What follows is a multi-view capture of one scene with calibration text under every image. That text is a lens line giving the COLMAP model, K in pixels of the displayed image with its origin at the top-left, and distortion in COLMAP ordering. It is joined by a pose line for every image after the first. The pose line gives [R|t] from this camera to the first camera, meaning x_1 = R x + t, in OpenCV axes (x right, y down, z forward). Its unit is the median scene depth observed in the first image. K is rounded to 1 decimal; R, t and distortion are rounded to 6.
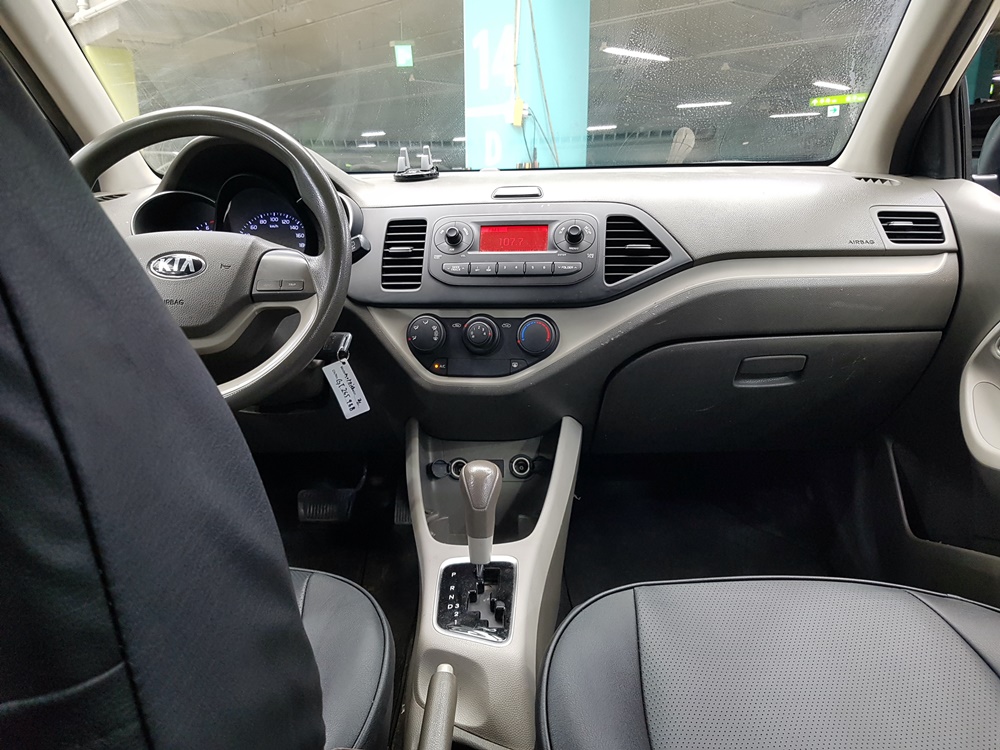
lens RADIAL K [[784.1, 0, 506.2], [0, 784.1, 372.3], [0, 0, 1]] dist [-0.025061, 0.028200]
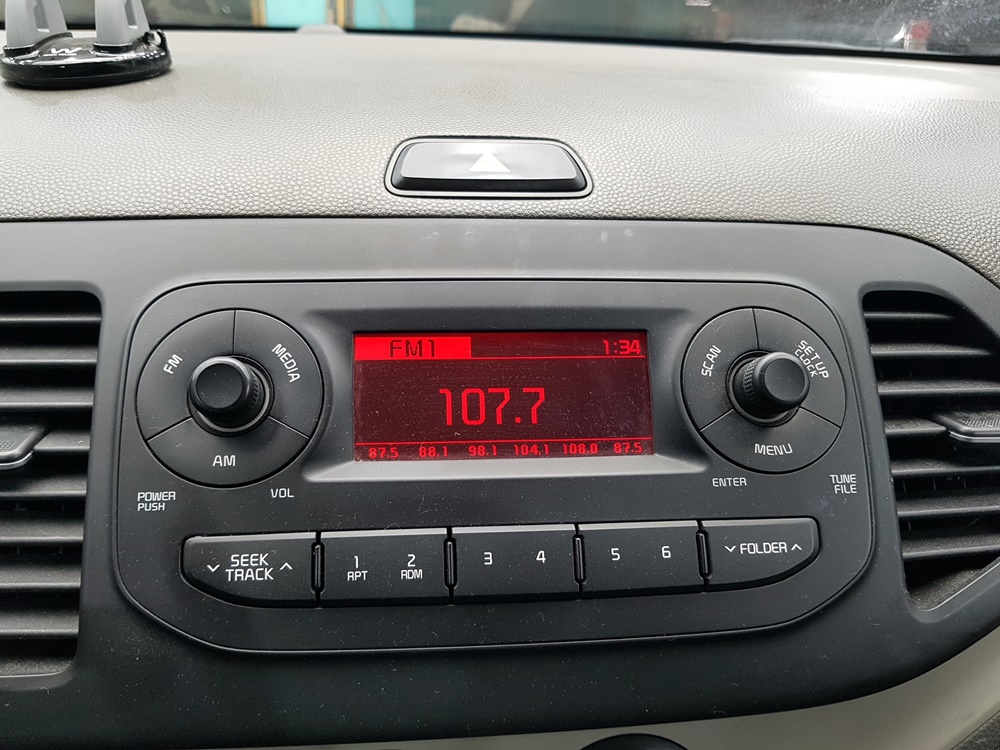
lens RADIAL K [[784.1, 0, 493.8], [0, 784.1, 373.7], [0, 0, 1]] dist [-0.025061, 0.028200]
pose [[0.973665, -0.043934, 0.223710, -0.044519], [0.008044, 0.987266, 0.158876, -0.212692], [-0.227842, -0.152892, 0.961620, 0.781390]]
